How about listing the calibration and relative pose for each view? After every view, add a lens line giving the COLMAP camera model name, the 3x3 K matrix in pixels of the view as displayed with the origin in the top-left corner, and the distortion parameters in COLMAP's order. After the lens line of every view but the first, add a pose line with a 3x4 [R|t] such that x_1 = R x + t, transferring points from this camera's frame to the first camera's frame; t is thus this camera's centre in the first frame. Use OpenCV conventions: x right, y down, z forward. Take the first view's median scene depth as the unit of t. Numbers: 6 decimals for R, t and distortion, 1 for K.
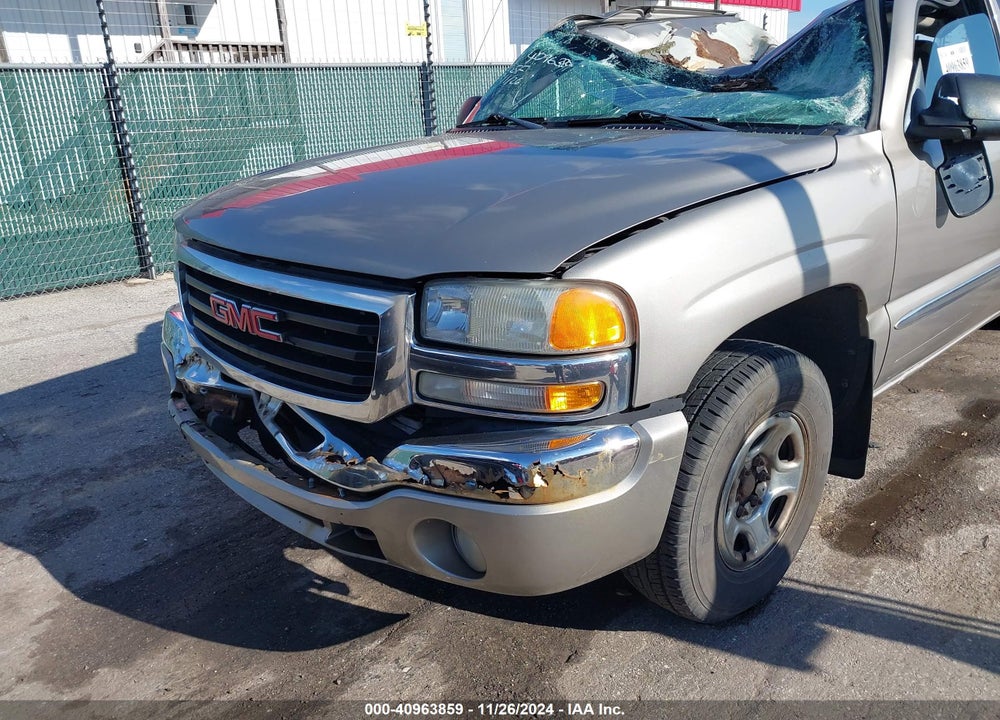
lens RADIAL K [[776.5, 0, 507.3], [0, 776.5, 381.4], [0, 0, 1]] dist [0.090243, -0.126188]
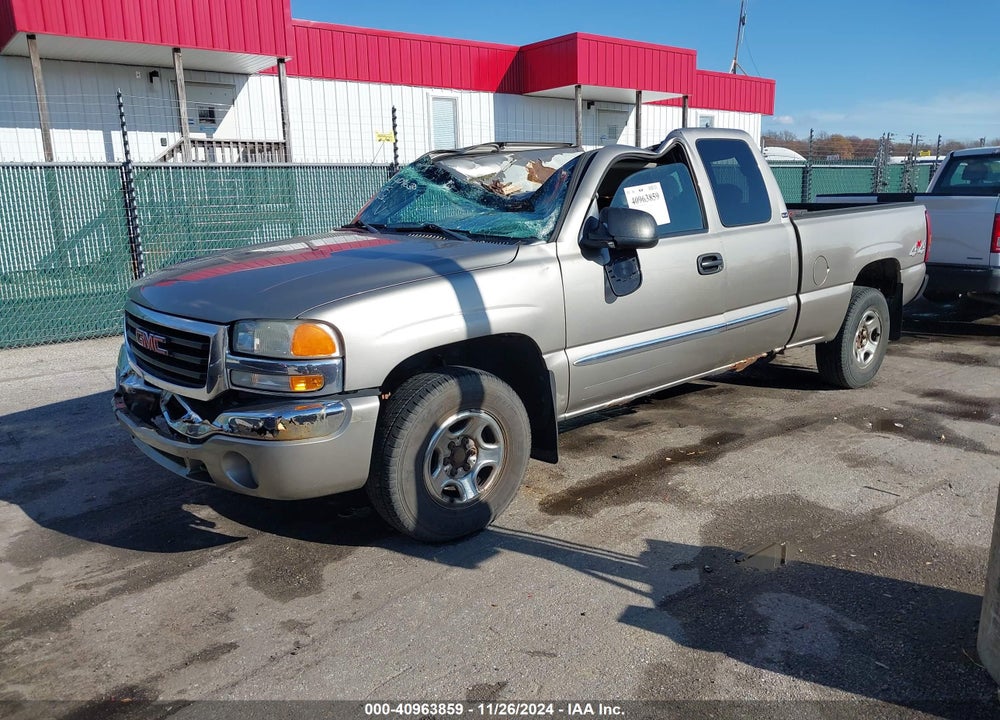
lens RADIAL K [[794.7, 0, 496.1], [0, 794.7, 369.3], [0, 0, 1]] dist [0.015890, -0.010840]
pose [[0.998631, 0.031478, -0.041782, 0.378527], [-0.035937, 0.993208, -0.110660, 0.111063], [0.038015, 0.112010, 0.992980, -0.525053]]
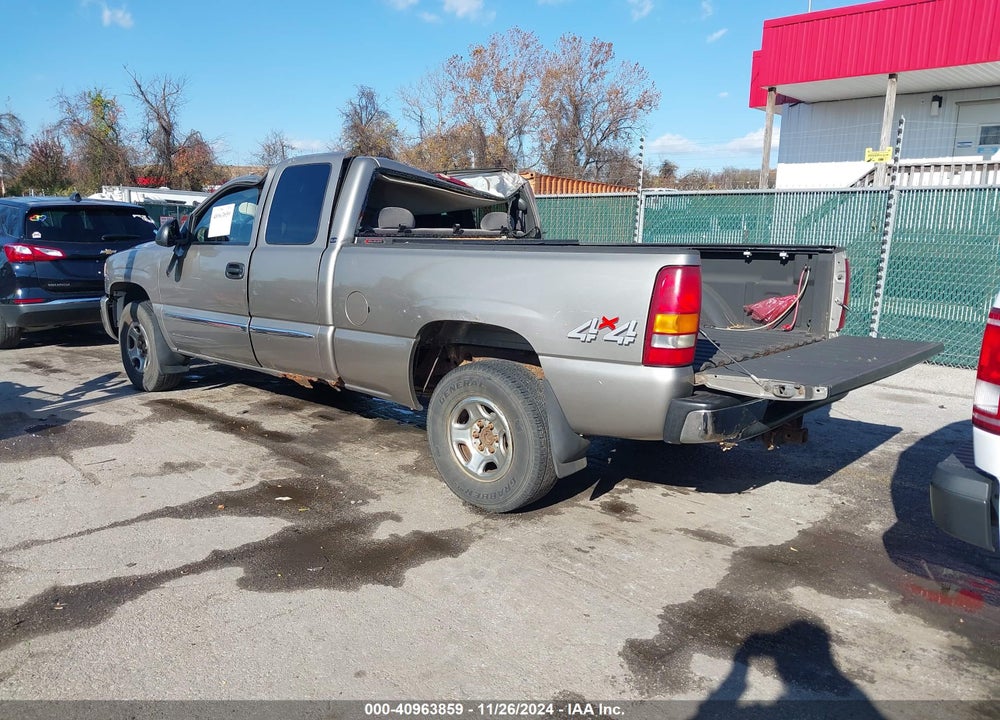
lens RADIAL K [[735.5, 0, 497.8], [0, 735.5, 386.8], [0, 0, 1]] dist [0.008012, -0.002156]
pose [[0.087201, 0.255606, -0.962840, 2.700800], [-0.342376, 0.915336, 0.211987, -0.675162], [0.935508, 0.311168, 0.167332, 1.561333]]
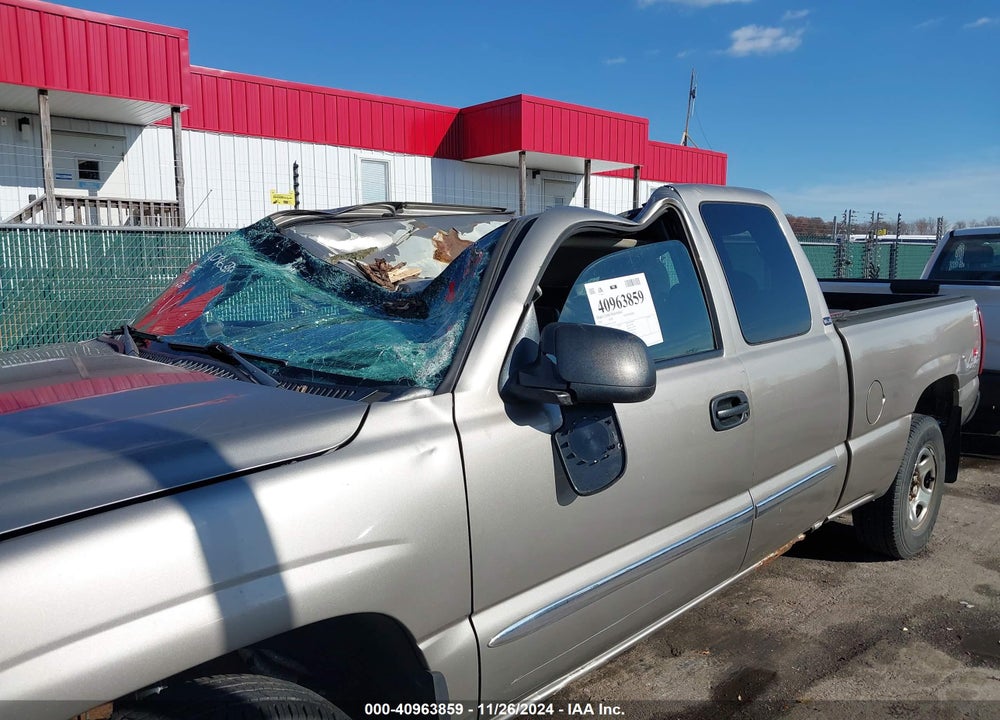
lens RADIAL K [[792.7, 0, 517.5], [0, 792.7, 360.3], [0, 0, 1]] dist [0.019680, -0.011760]
pose [[0.998381, 0.033648, 0.045870, 0.444456], [-0.023477, 0.978153, -0.206554, -0.166275], [-0.051818, 0.205143, 0.977359, 0.188556]]
